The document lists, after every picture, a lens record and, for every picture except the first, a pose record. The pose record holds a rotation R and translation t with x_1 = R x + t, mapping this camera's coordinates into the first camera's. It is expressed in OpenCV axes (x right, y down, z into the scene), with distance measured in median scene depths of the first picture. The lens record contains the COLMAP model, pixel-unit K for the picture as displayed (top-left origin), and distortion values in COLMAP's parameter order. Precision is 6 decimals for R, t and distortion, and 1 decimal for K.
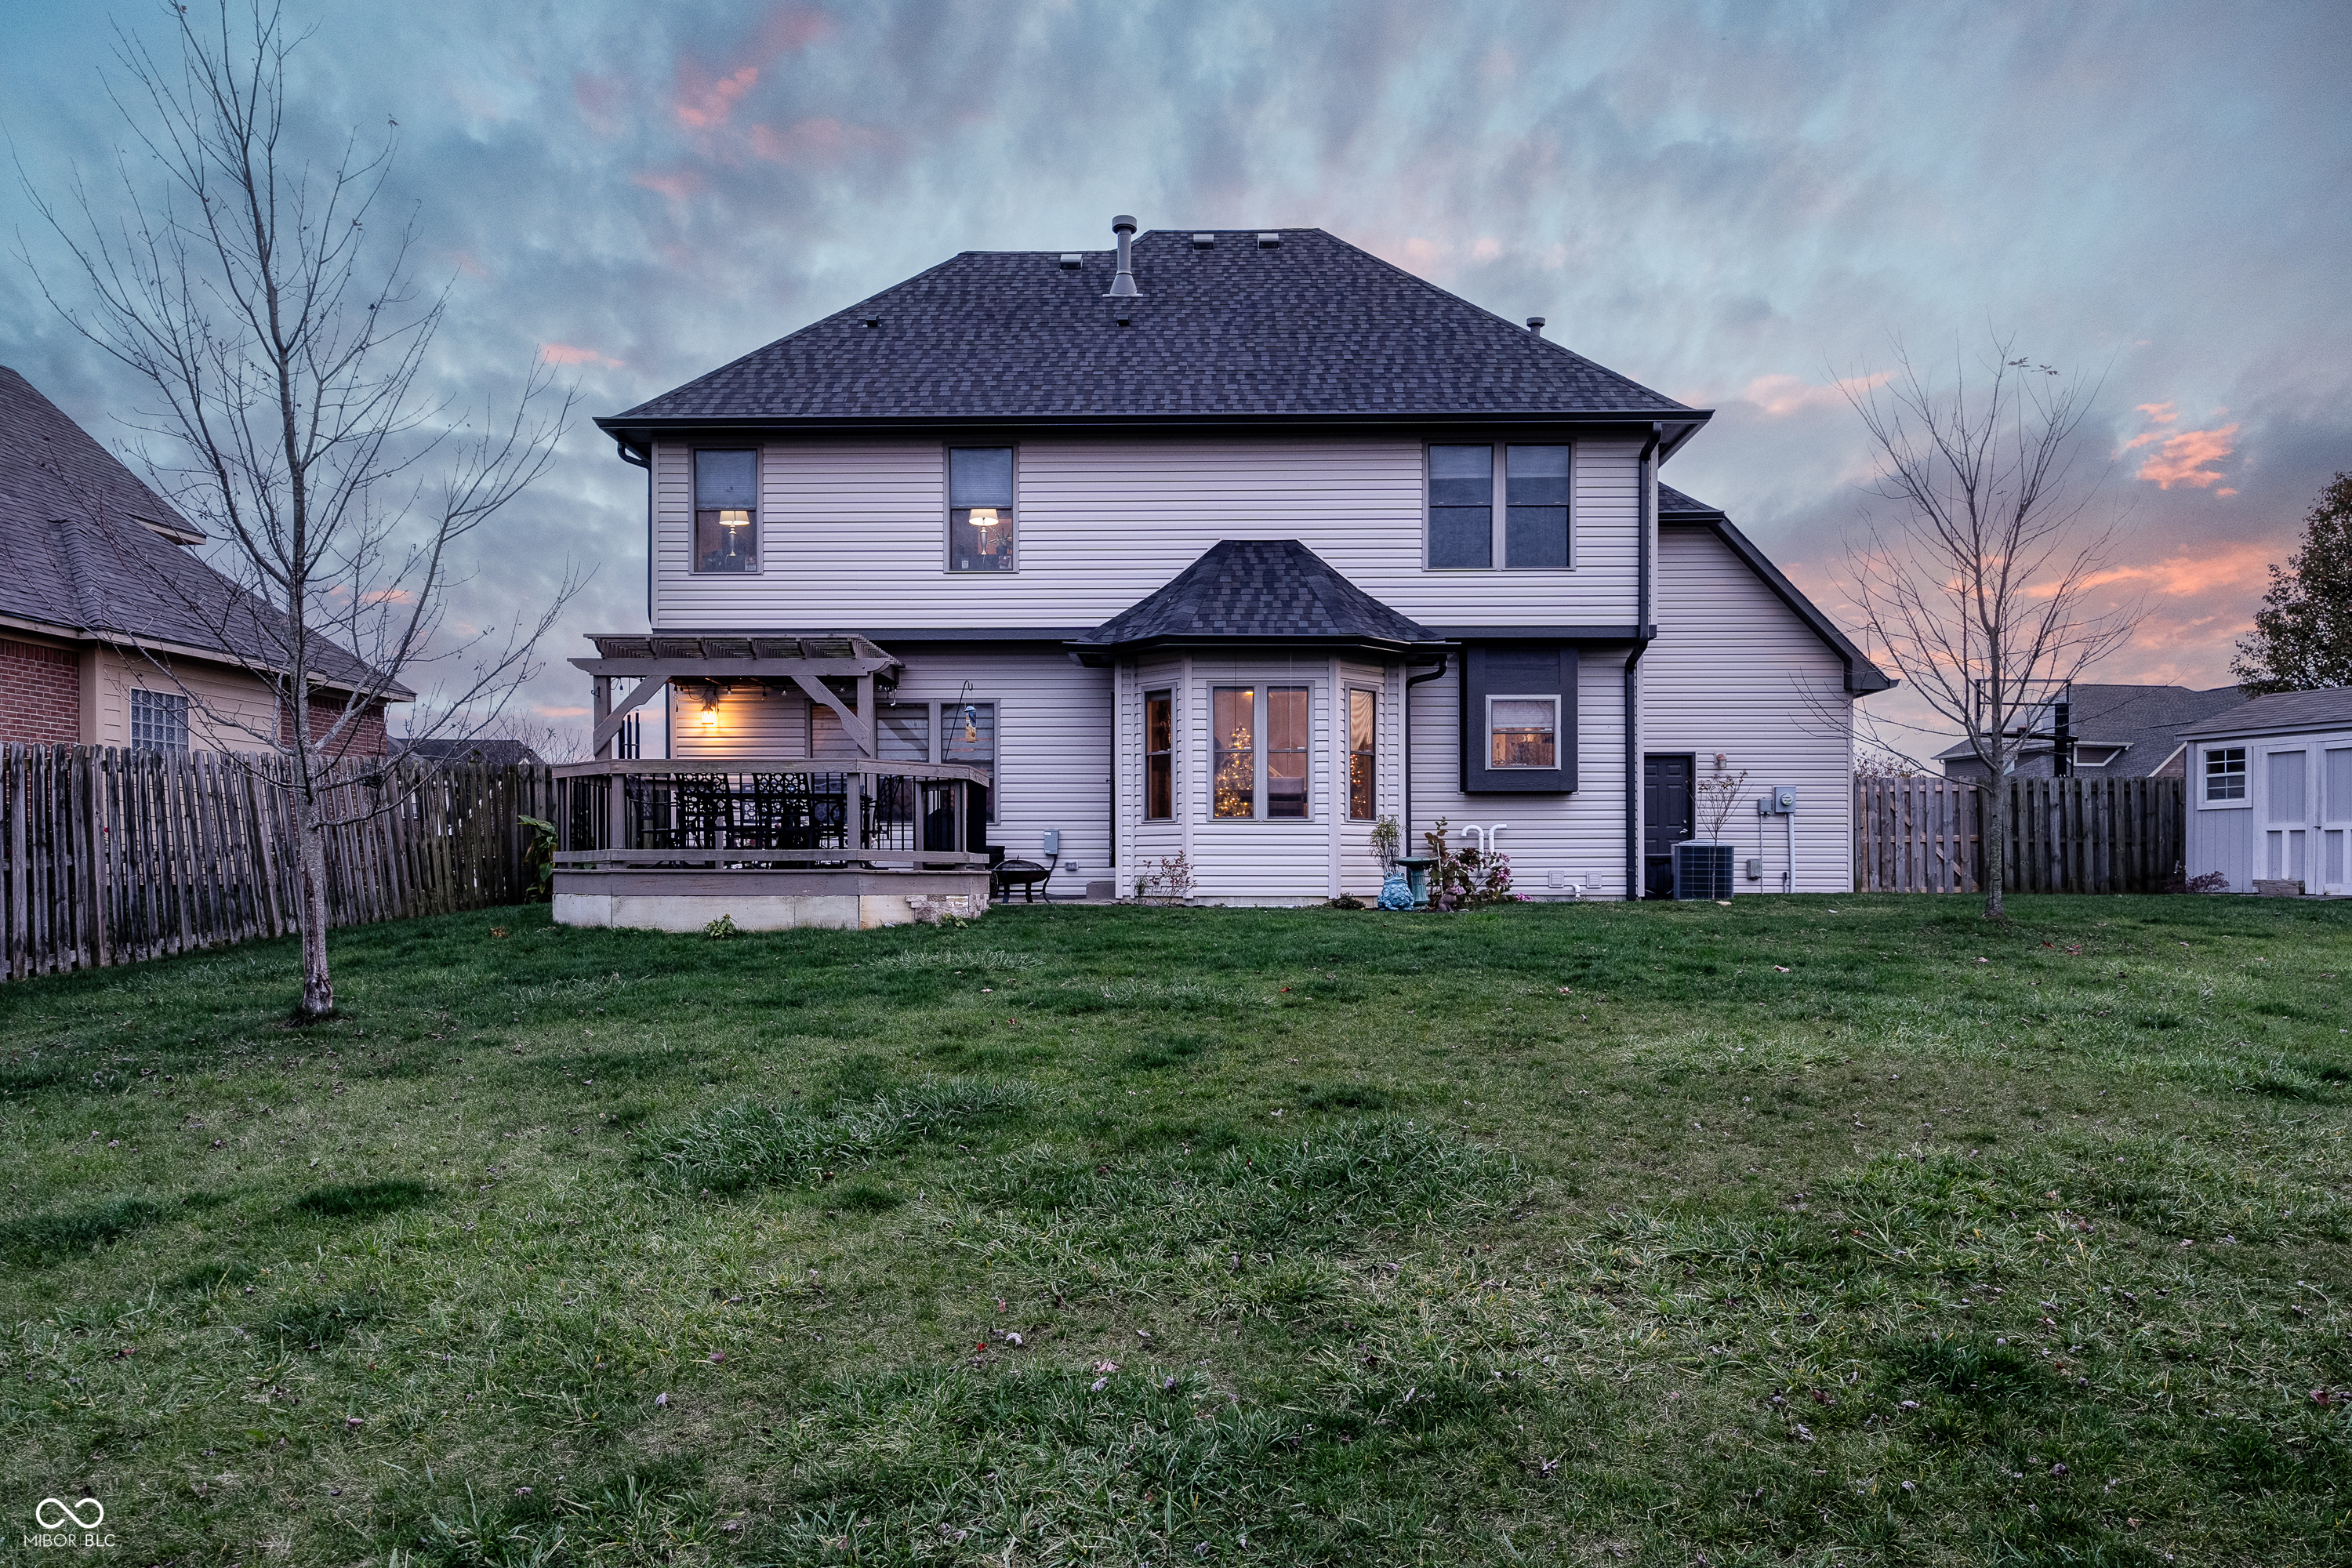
lens RADIAL K [[1651.6, 0, 1176.0], [0, 1651.6, 784.0], [0, 0, 1]] dist [-0.000396, -0.000308]
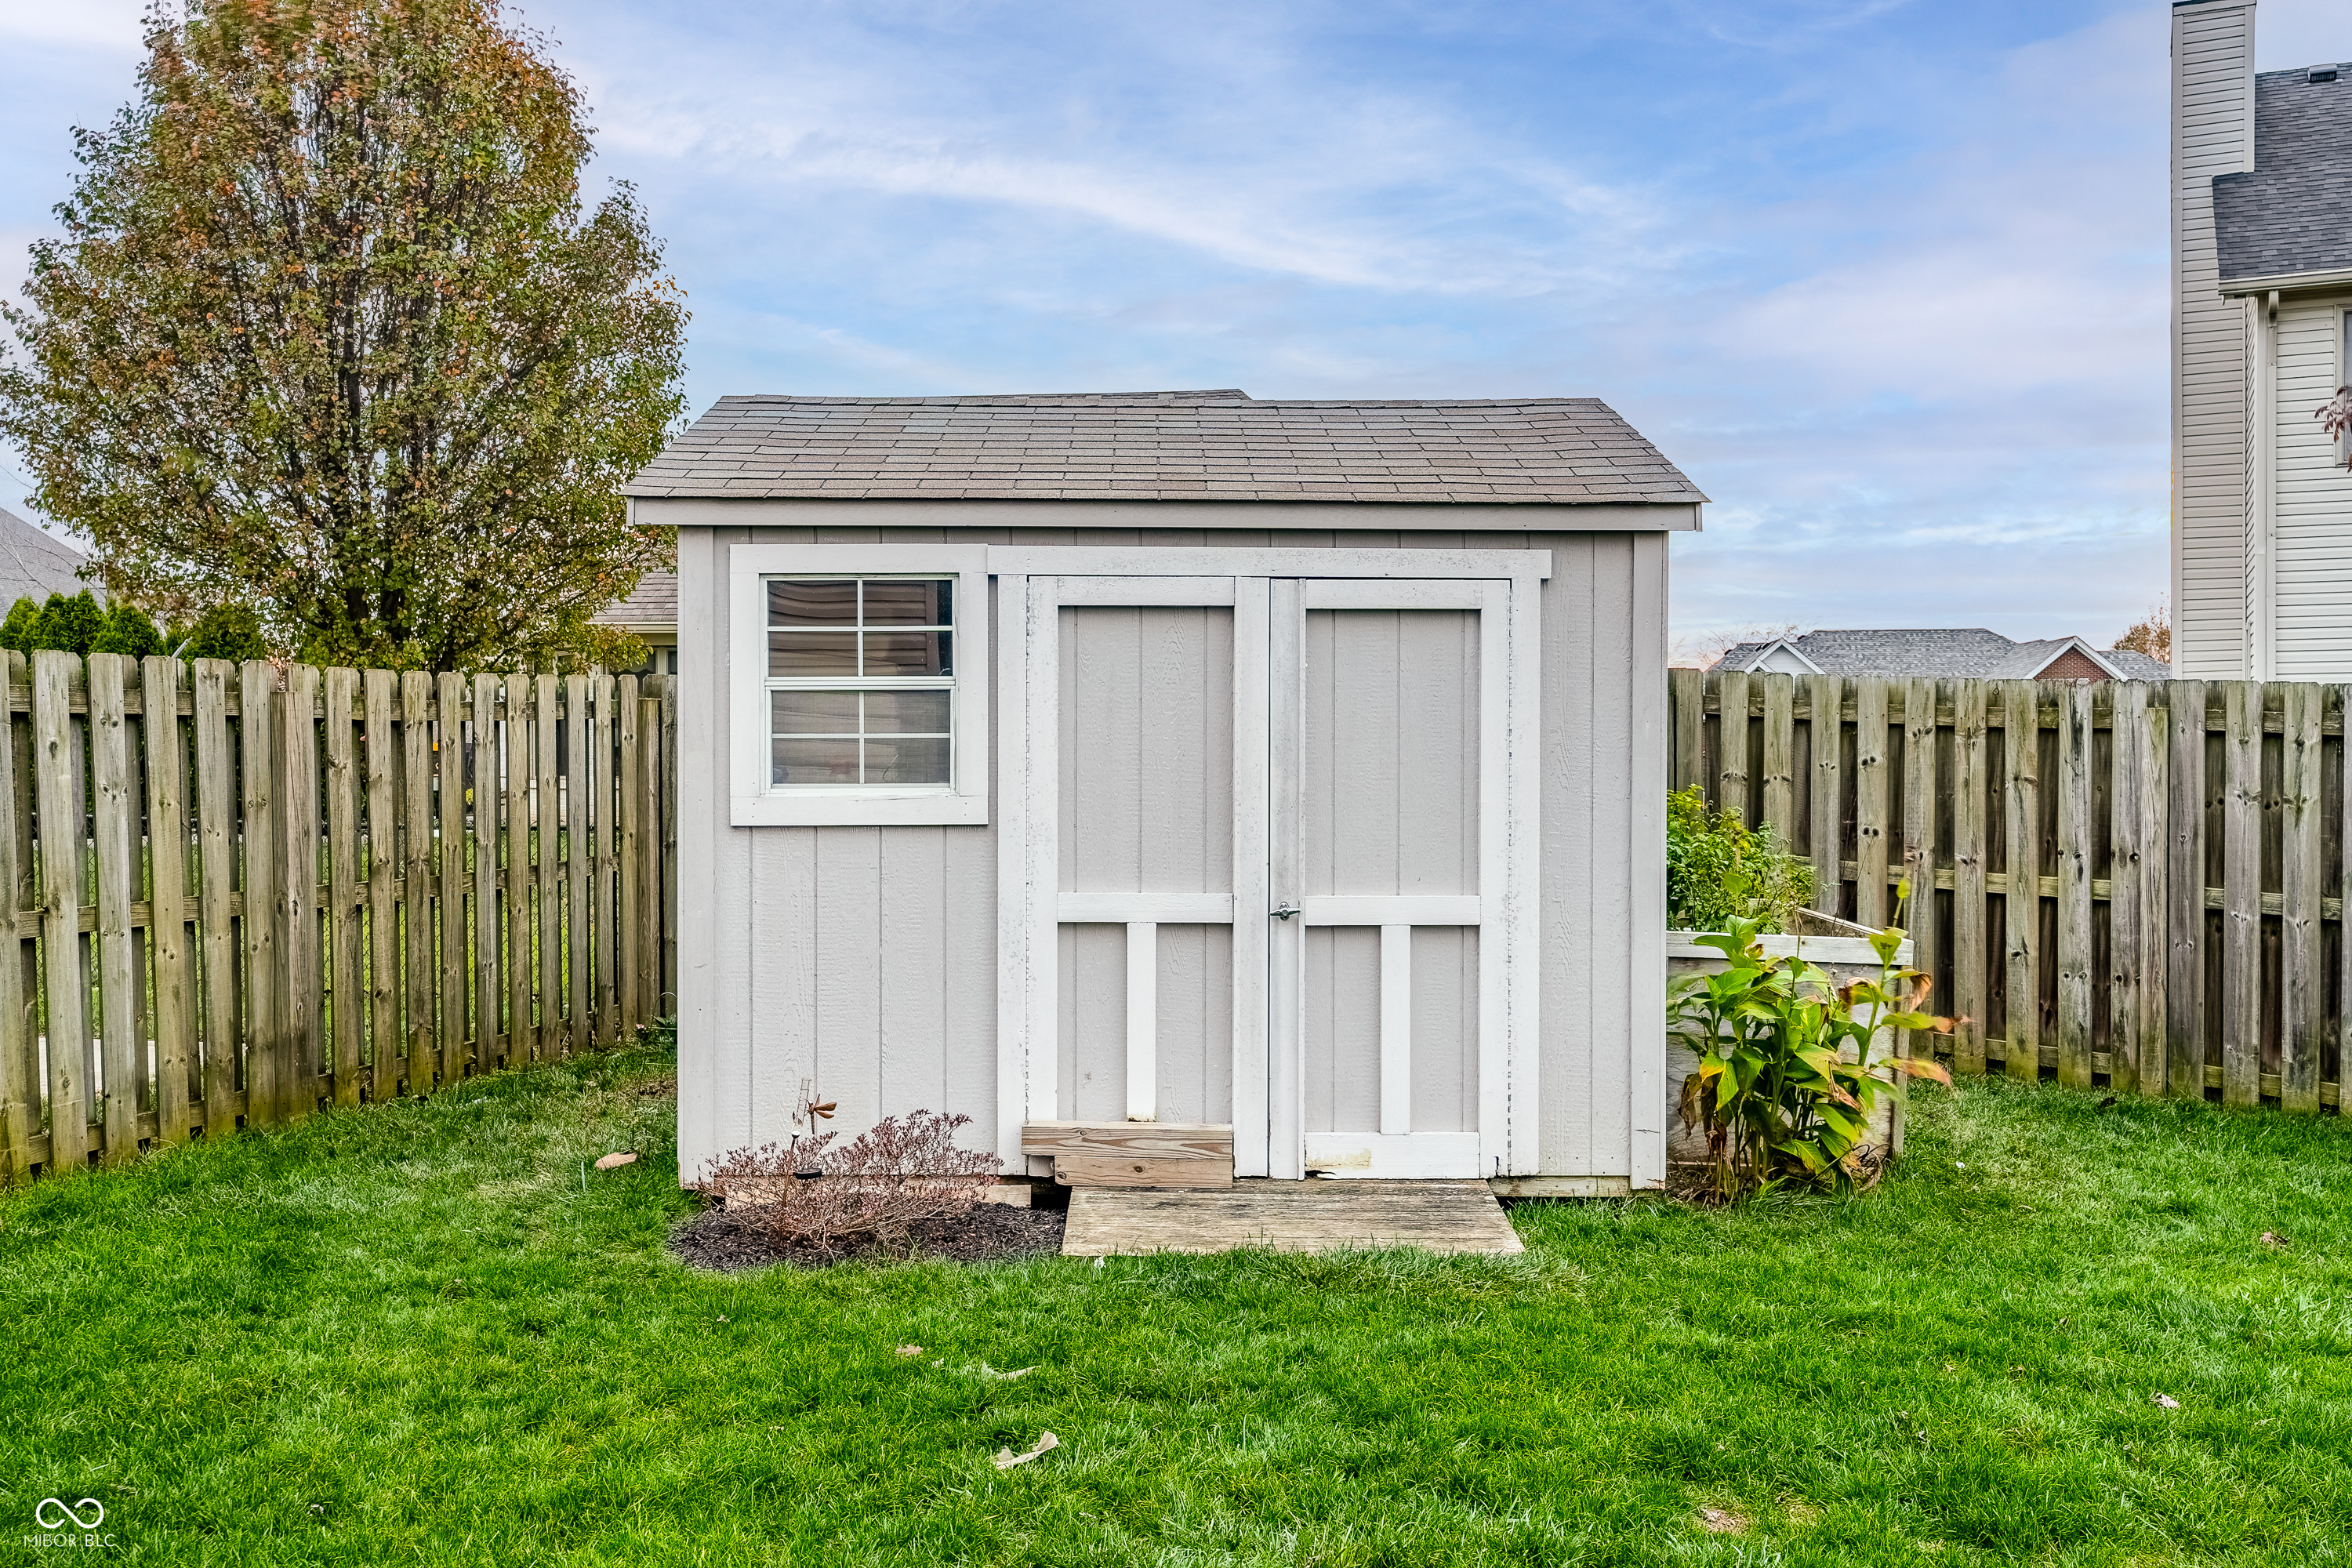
lens RADIAL K [[2070.0, 0, 1176.0], [0, 2070.0, 784.0], [0, 0, 1]] dist [0.003244, 0.001237]
pose [[0.282511, -0.013044, 0.959175, 0.316999], [-0.047581, 0.998486, 0.027593, -0.001276], [-0.958083, -0.053433, 0.281463, 0.769144]]
